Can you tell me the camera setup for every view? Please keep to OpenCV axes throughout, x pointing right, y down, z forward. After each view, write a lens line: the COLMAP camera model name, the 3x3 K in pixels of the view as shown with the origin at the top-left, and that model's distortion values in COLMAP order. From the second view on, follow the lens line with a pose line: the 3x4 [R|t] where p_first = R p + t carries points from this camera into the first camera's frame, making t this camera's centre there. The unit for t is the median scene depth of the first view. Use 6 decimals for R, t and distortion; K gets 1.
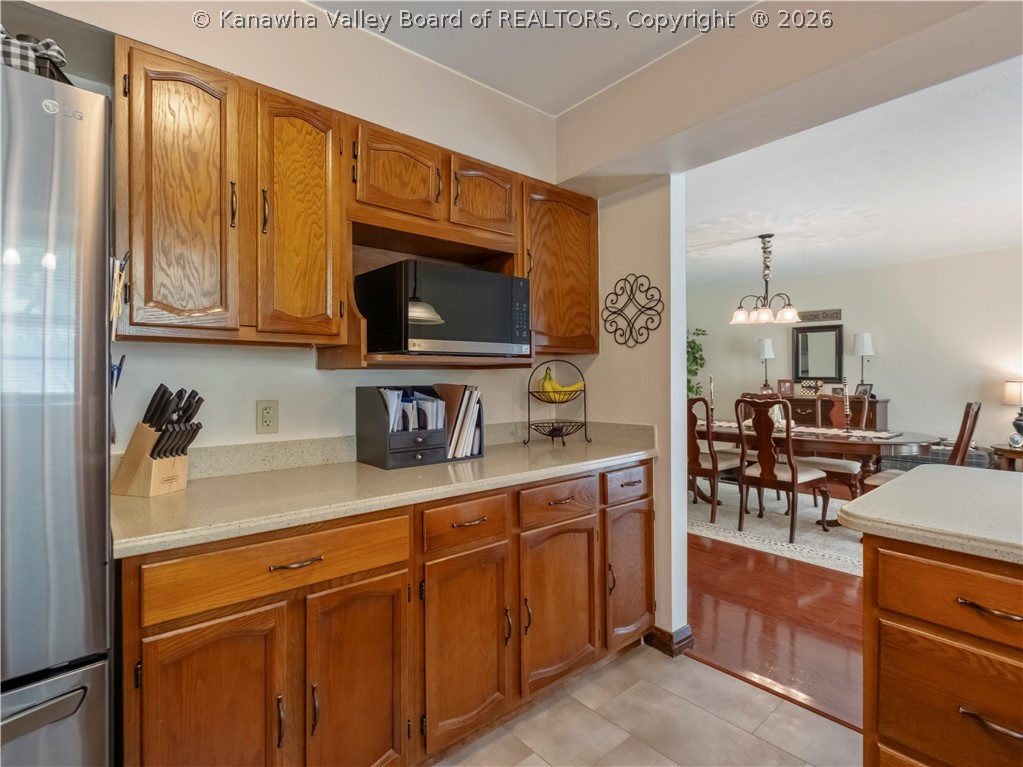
lens RADIAL K [[517.1, 0, 509.5], [0, 517.1, 380.4], [0, 0, 1]] dist [0.002485, 0.000086]
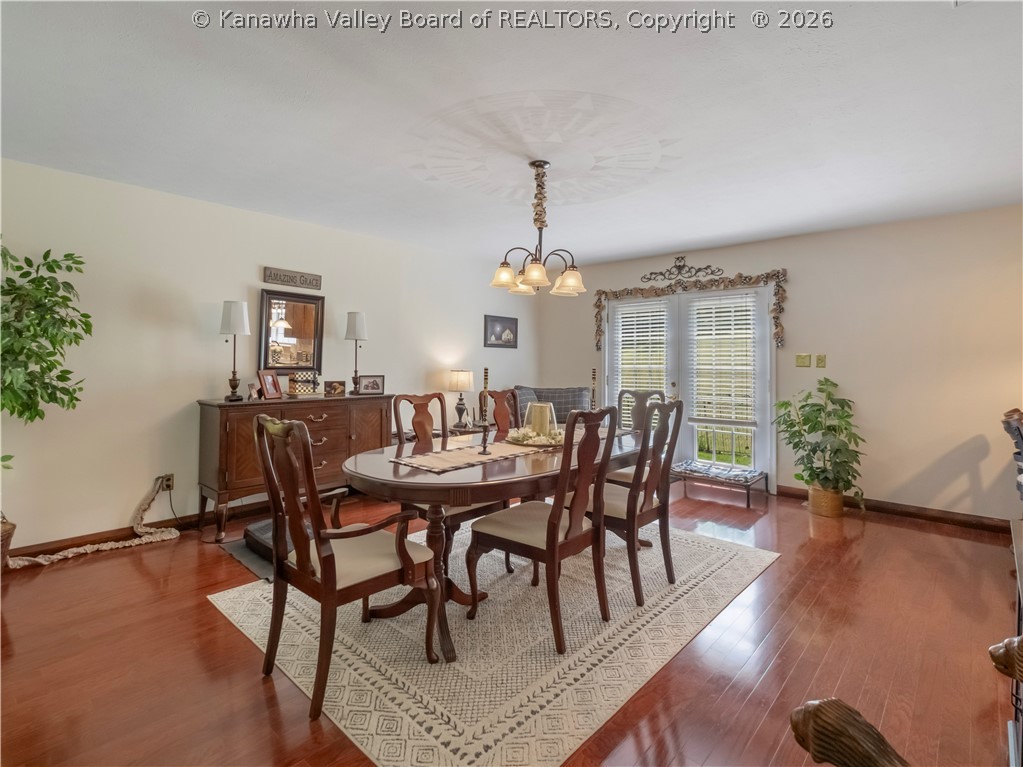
lens RADIAL K [[517.1, 0, 491.6], [0, 517.1, 357.9], [0, 0, 1]] dist [0.002485, 0.000086]
pose [[-0.096938, 0.008276, 0.995256, -0.124324], [-0.004066, 0.999954, -0.008711, -0.013319], [-0.995282, -0.004891, -0.096899, 0.820753]]
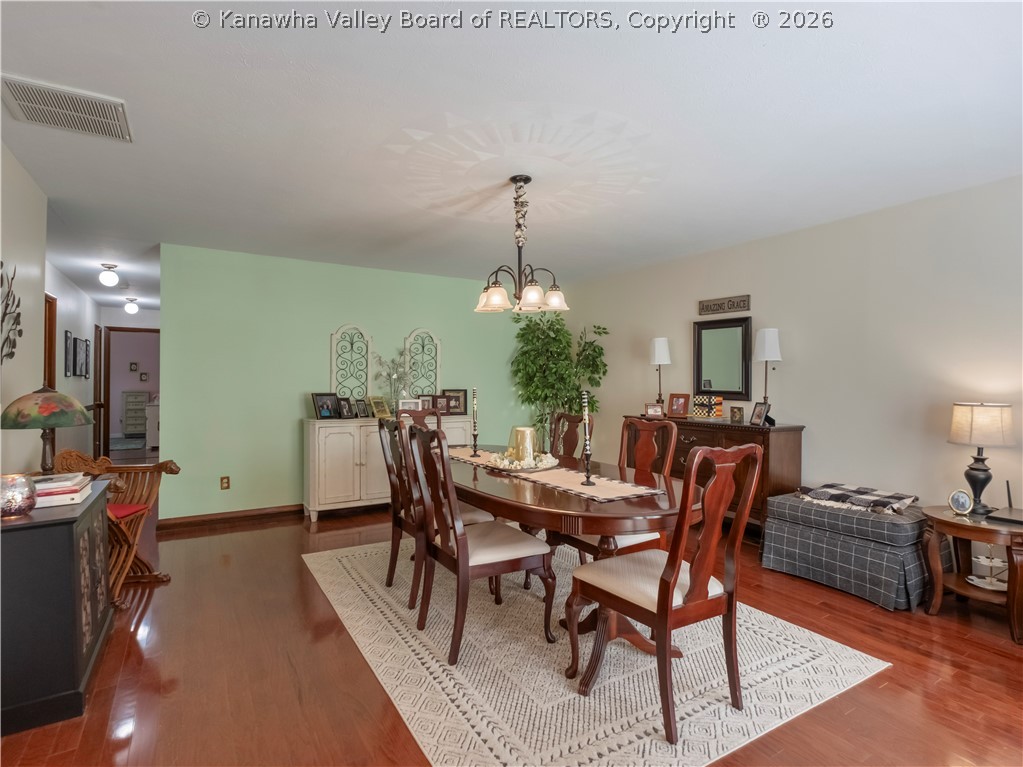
lens RADIAL K [[517.1, 0, 509.0], [0, 517.1, 386.6], [0, 0, 1]] dist [0.002485, 0.000086]
pose [[0.985674, 0.013843, -0.168091, 0.435787], [-0.013595, 0.999904, 0.002627, -0.010554], [0.168111, -0.000304, 0.985768, 0.249685]]
